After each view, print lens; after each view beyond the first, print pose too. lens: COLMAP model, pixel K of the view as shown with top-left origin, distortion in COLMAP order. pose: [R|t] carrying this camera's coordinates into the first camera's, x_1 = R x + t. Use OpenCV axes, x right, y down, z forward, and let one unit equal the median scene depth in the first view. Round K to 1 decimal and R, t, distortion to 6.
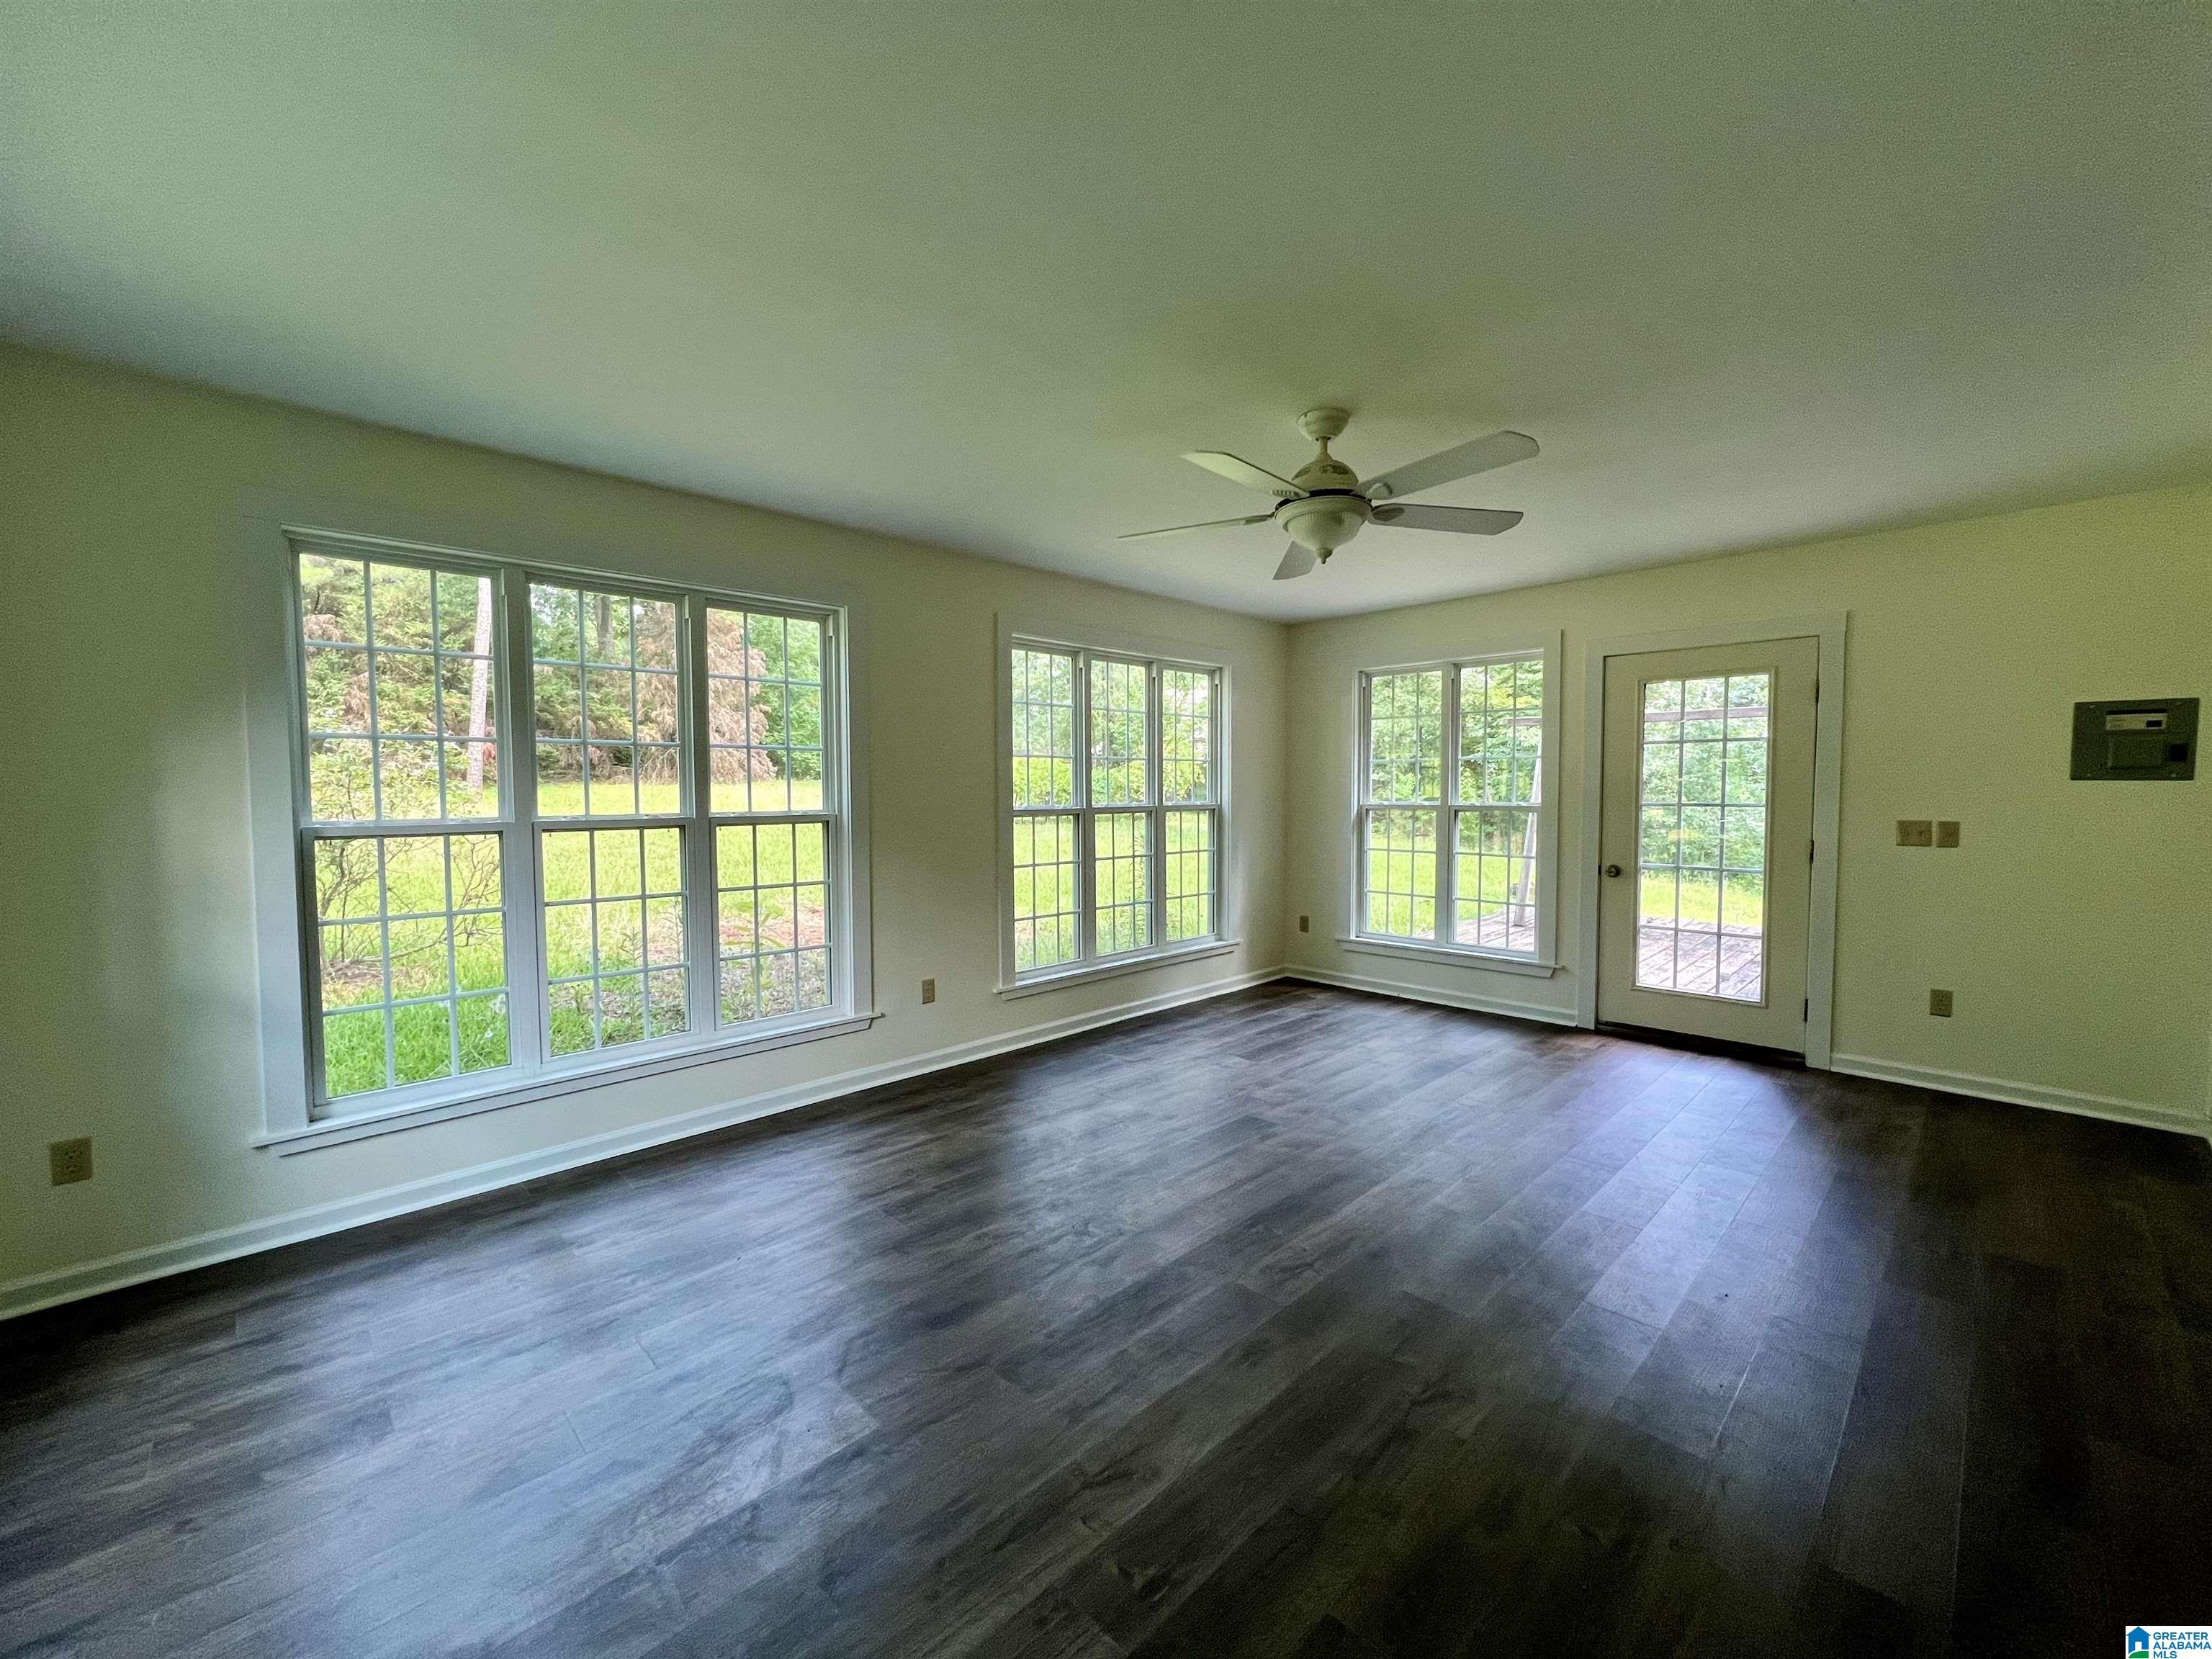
lens RADIAL K [[885.1, 0, 1104.3], [0, 885.1, 827.2], [0, 0, 1]] dist [-0.000018, -0.000647]
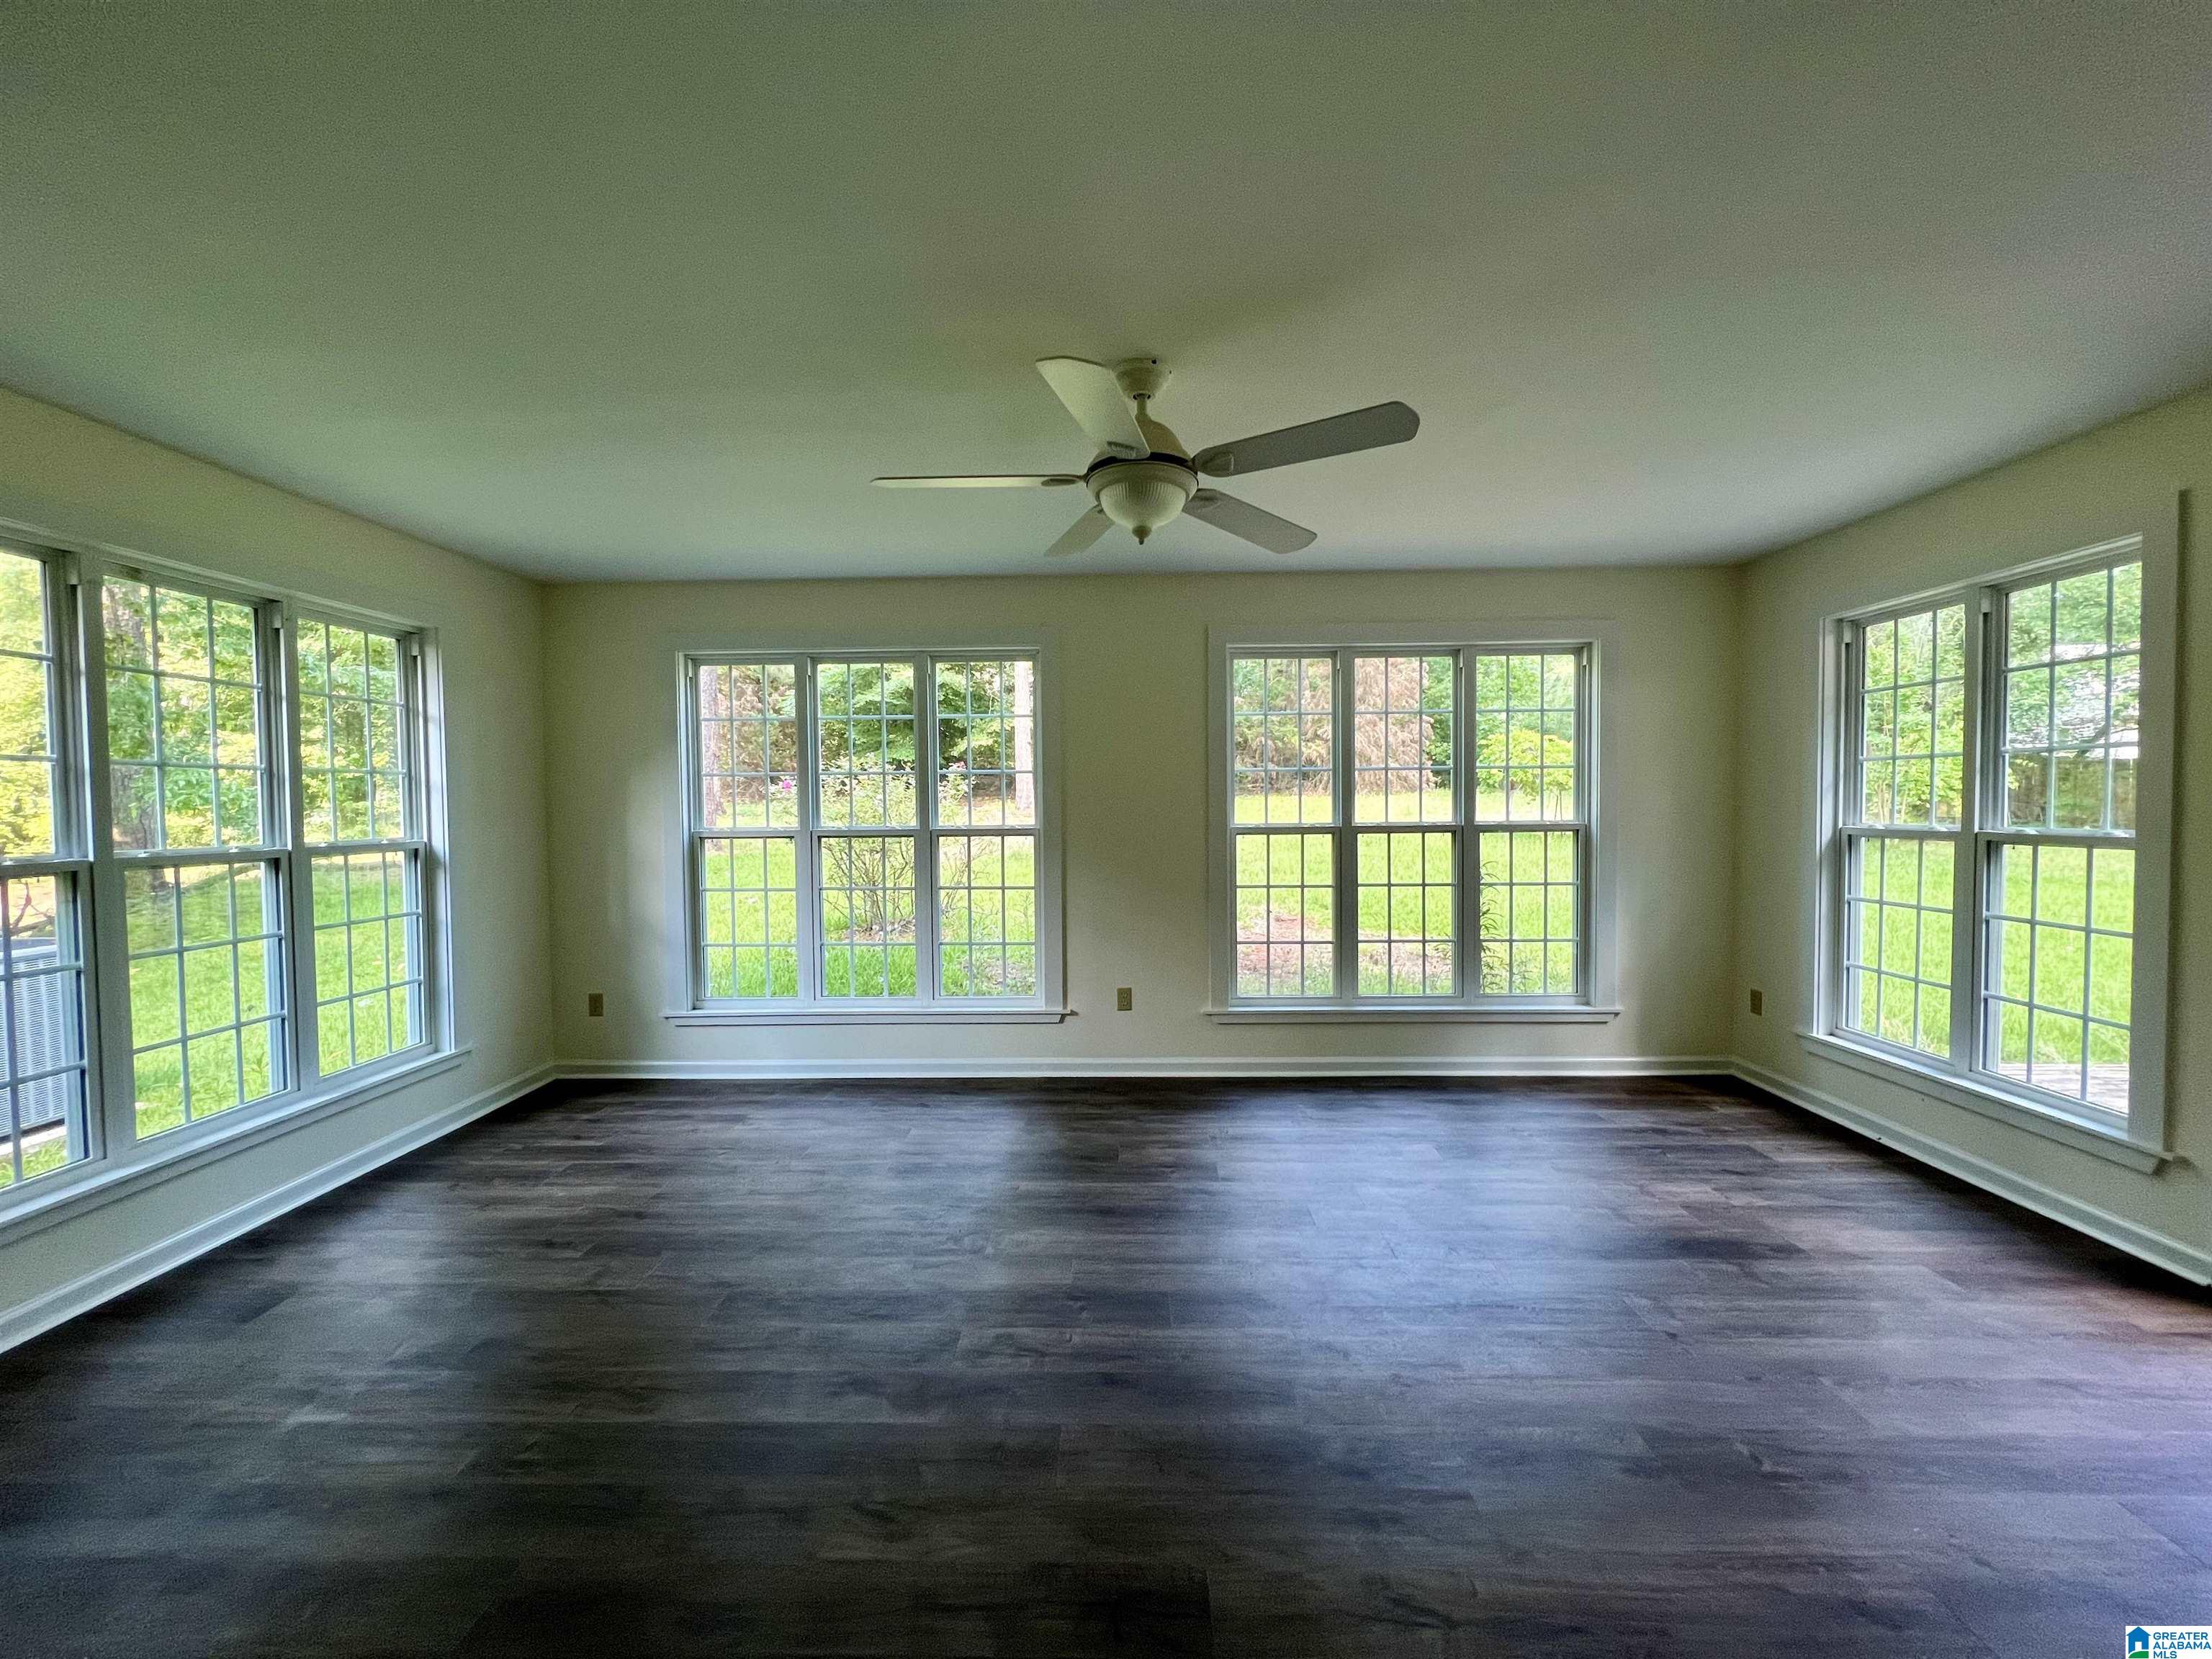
lens RADIAL K [[881.3, 0, 1104.1], [0, 881.3, 821.7], [0, 0, 1]] dist [-0.001057, -0.000247]
pose [[0.698814, 0.013935, -0.715168, 0.438022], [-0.024840, 0.999680, -0.004793, -0.015832], [0.714872, 0.021114, 0.698936, 0.207310]]
